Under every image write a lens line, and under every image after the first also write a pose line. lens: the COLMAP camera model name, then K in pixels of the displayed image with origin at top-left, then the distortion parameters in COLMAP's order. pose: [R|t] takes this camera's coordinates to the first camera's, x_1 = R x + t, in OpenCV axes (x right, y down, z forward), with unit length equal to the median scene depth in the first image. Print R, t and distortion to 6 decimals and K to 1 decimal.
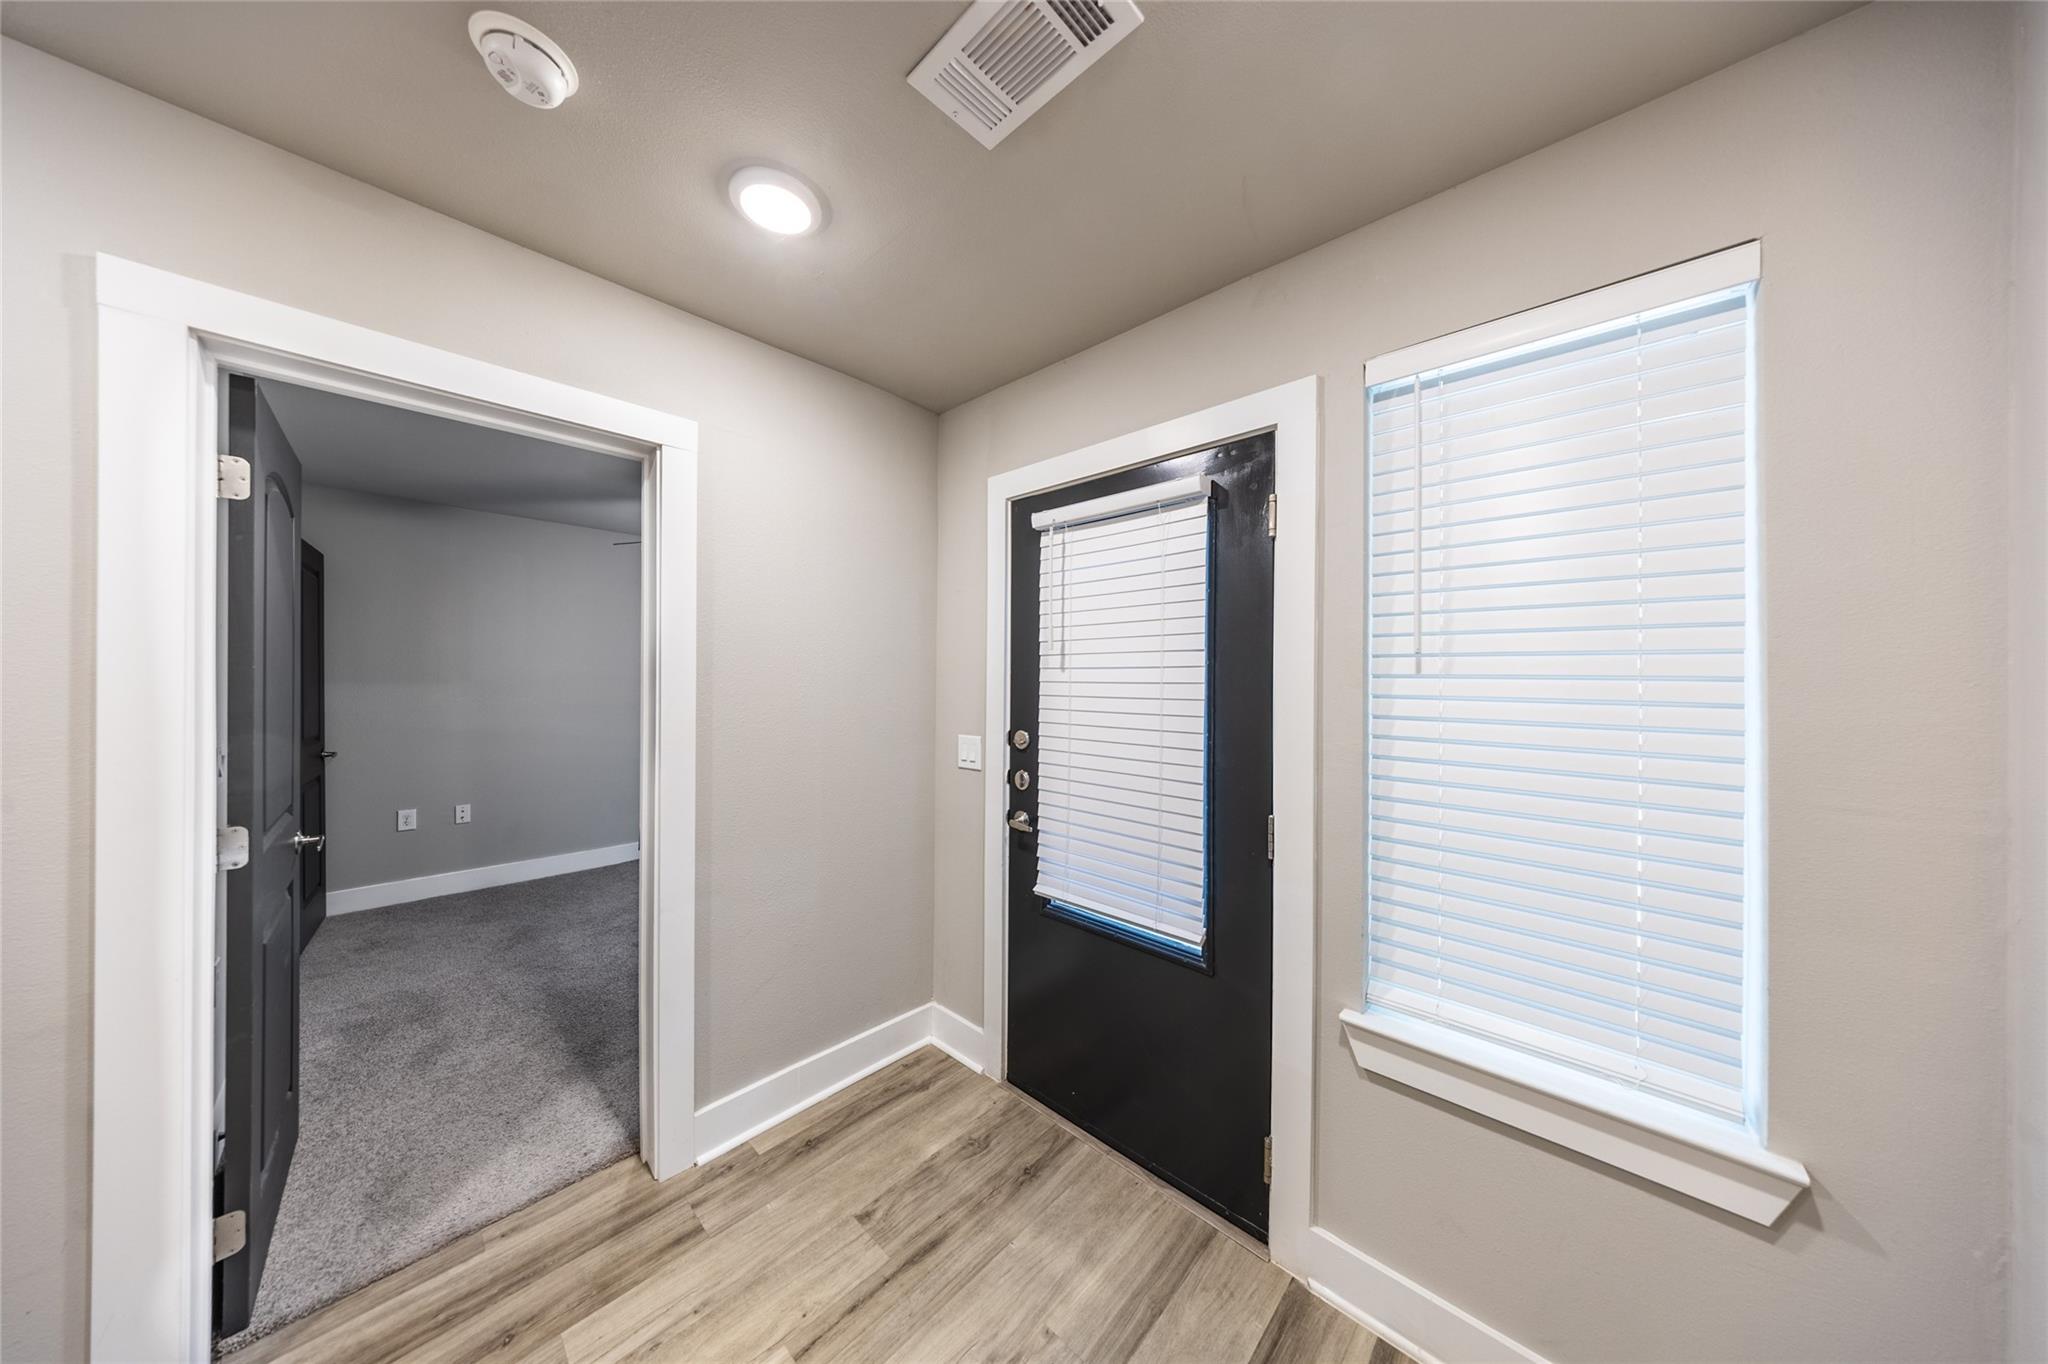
lens RADIAL K [[605.6, 0, 1018.6], [0, 605.6, 679.2], [0, 0, 1]] dist [-0.000527, -0.000020]
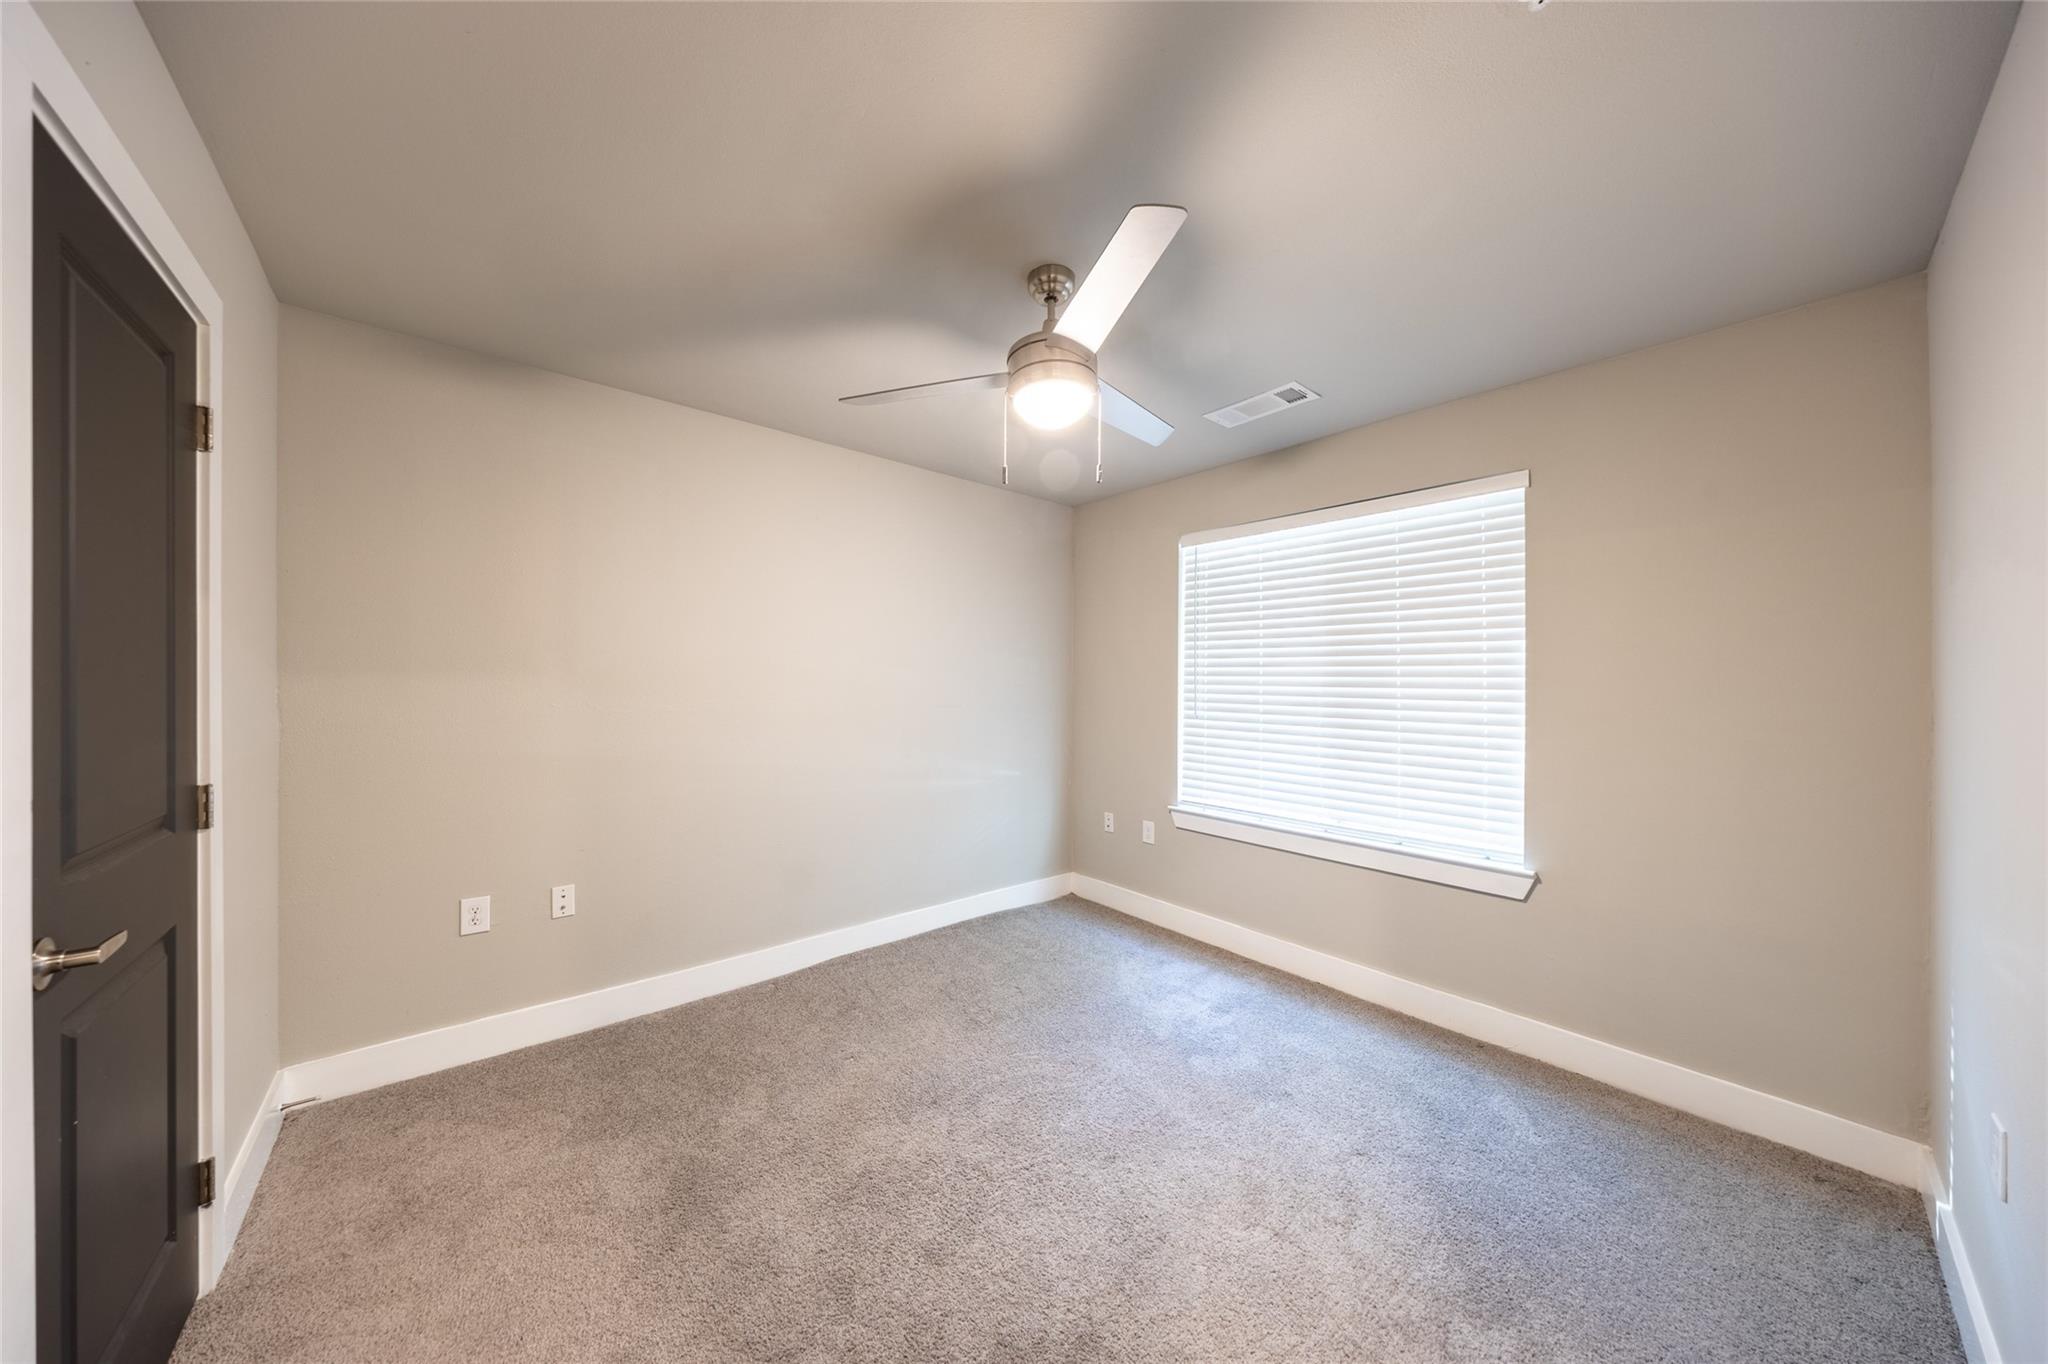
lens RADIAL K [[643.2, 0, 1027.1], [0, 643.2, 682.8], [0, 0, 1]] dist [-0.003686, -0.000186]
pose [[0.995326, -0.001002, -0.096566, -0.429693], [0.001143, 0.999998, 0.001409, 0.011248], [0.096564, -0.001512, 0.995326, 0.444761]]
